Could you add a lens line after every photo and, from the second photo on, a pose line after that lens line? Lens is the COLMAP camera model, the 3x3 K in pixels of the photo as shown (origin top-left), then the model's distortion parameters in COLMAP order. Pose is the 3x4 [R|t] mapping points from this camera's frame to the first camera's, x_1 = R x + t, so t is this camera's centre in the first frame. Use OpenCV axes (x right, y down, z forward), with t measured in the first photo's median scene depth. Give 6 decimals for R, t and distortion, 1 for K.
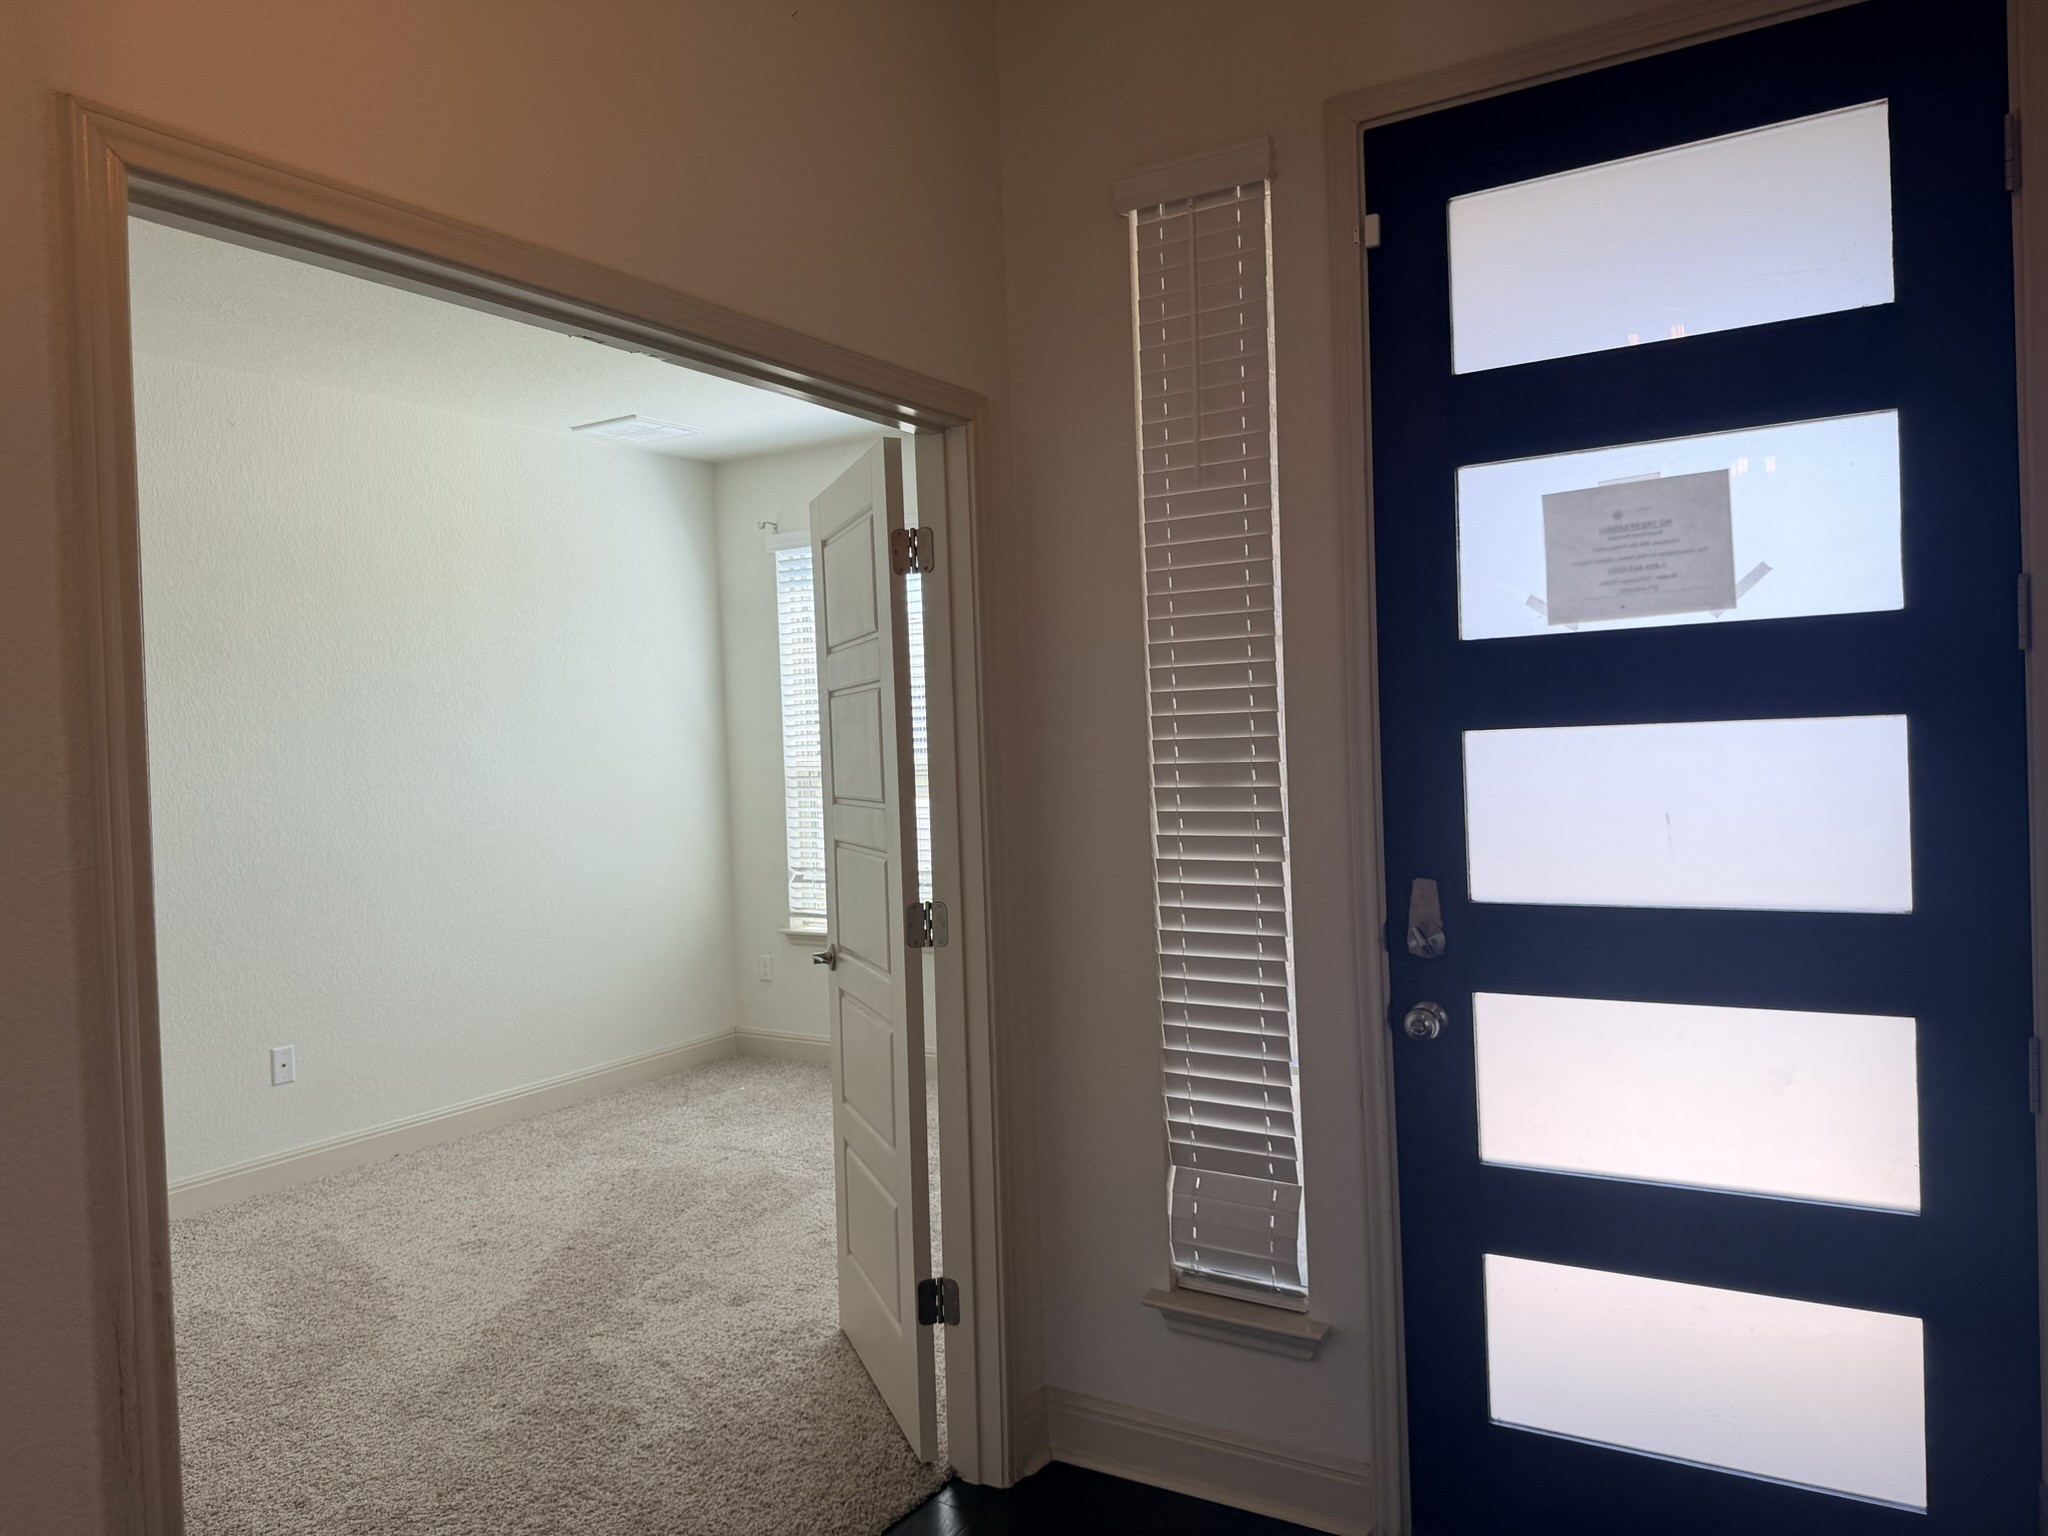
lens RADIAL K [[1450.6, 0, 1024.0], [0, 1450.6, 768.0], [0, 0, 1]] dist [0.140174, -0.212163]
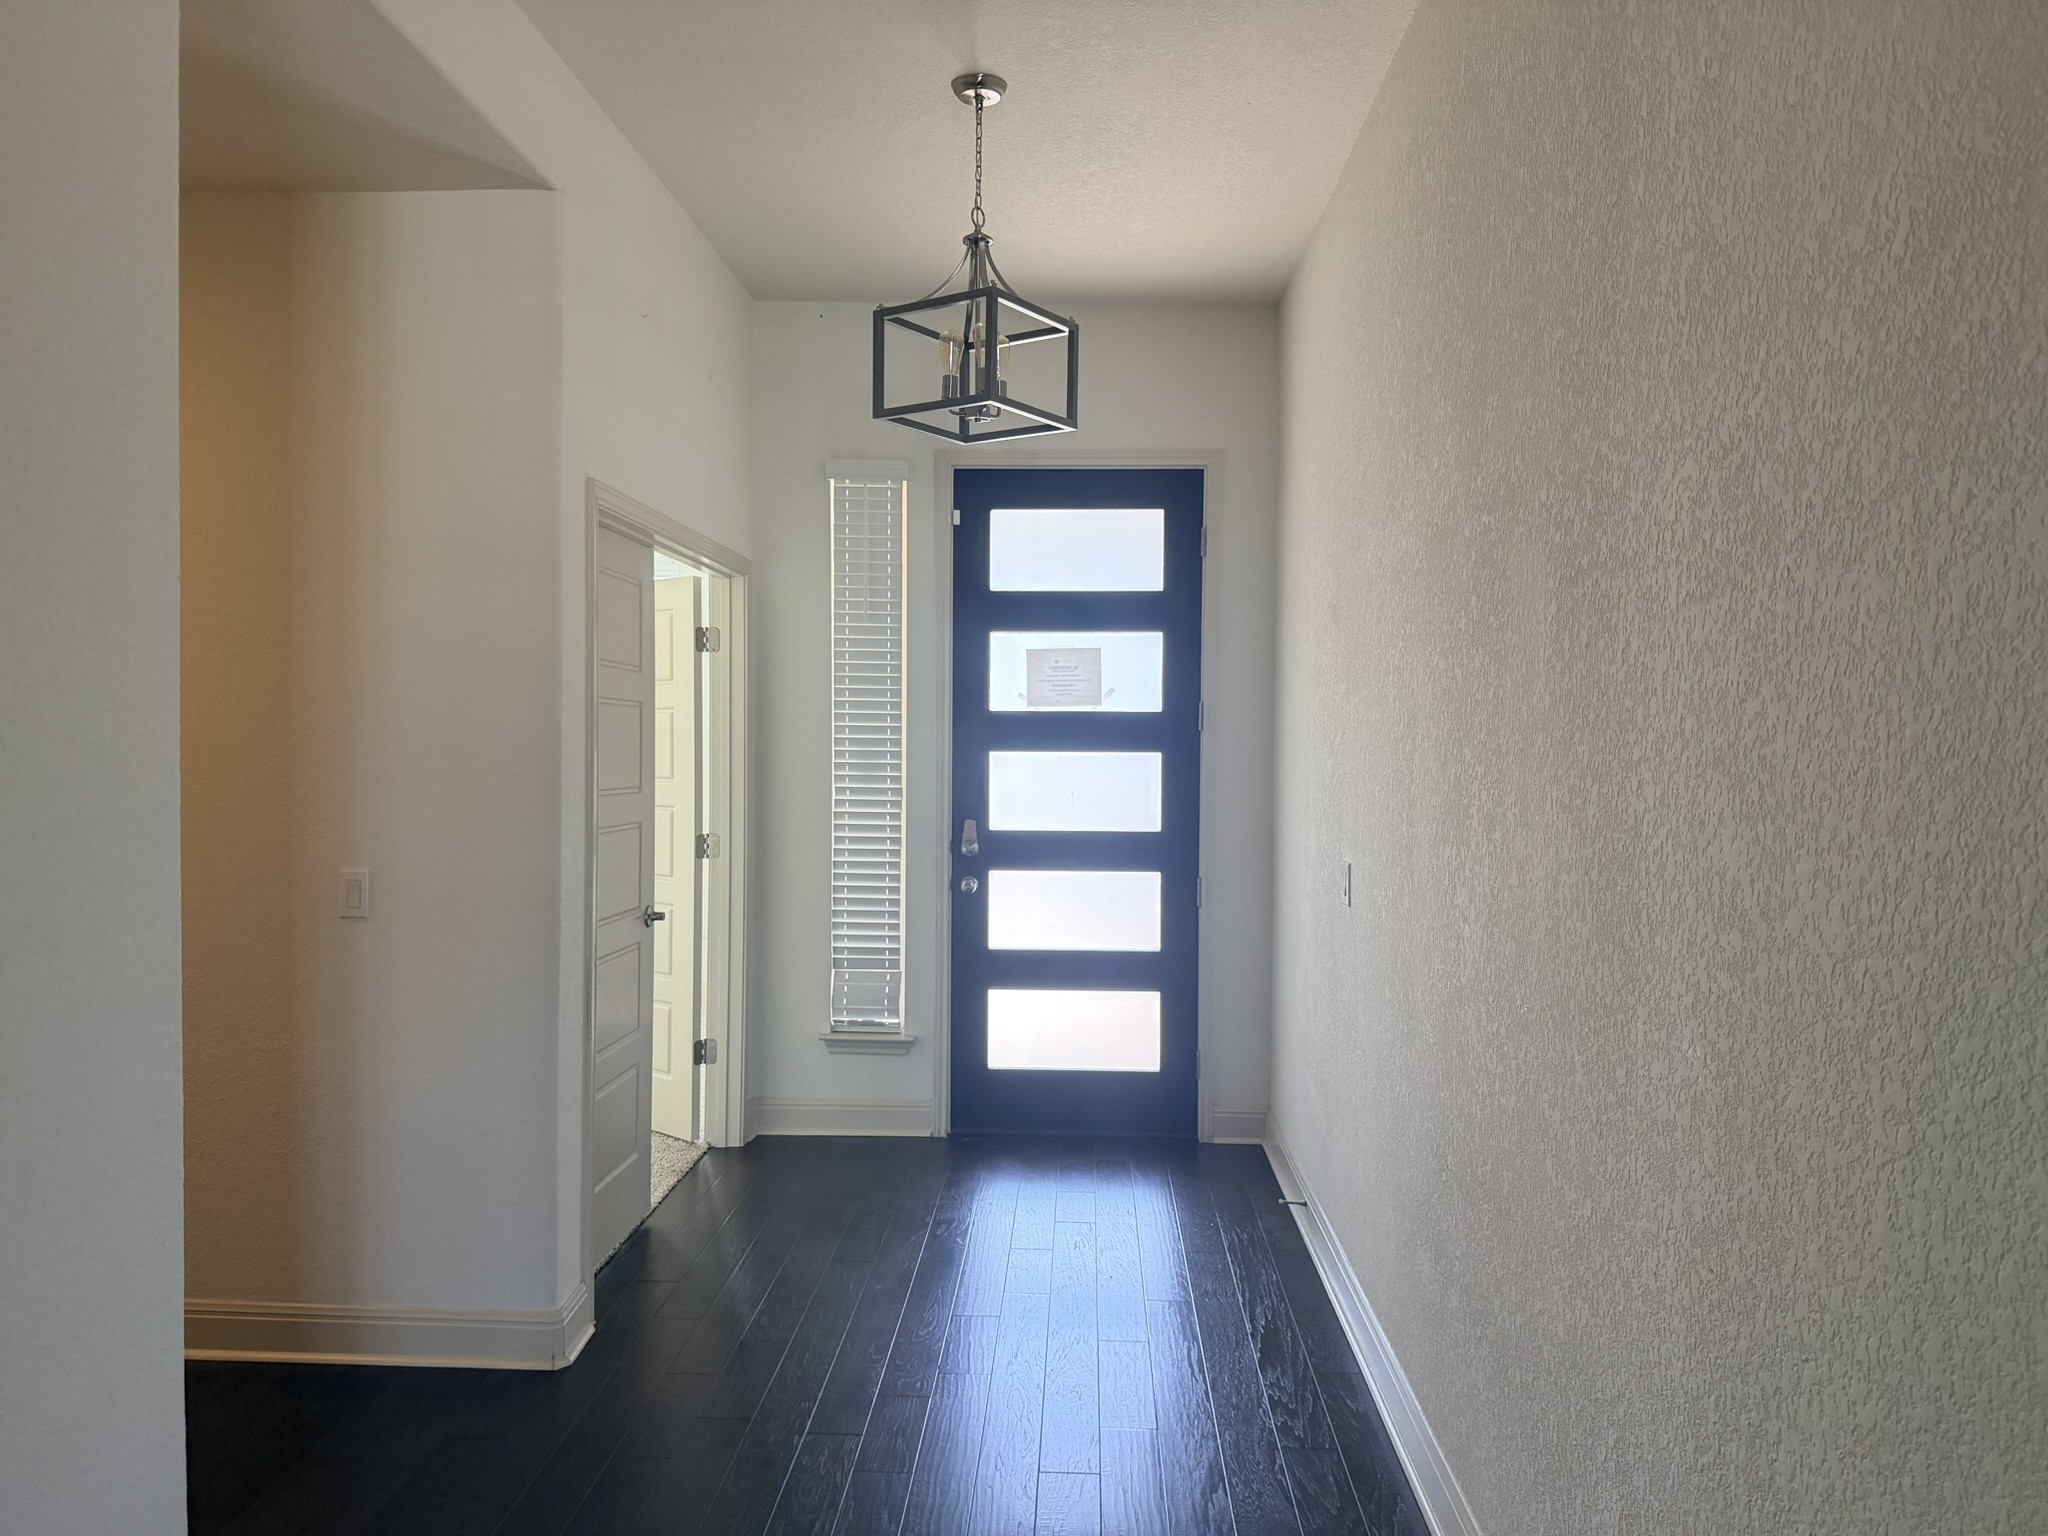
lens RADIAL K [[1450.6, 0, 1024.0], [0, 1450.6, 768.0], [0, 0, 1]] dist [0.140174, -0.212163]
pose [[0.844657, 0.030590, 0.534434, -0.754289], [-0.029542, 0.999508, -0.010520, 0.019010], [-0.534493, -0.006902, 0.845145, -0.794802]]
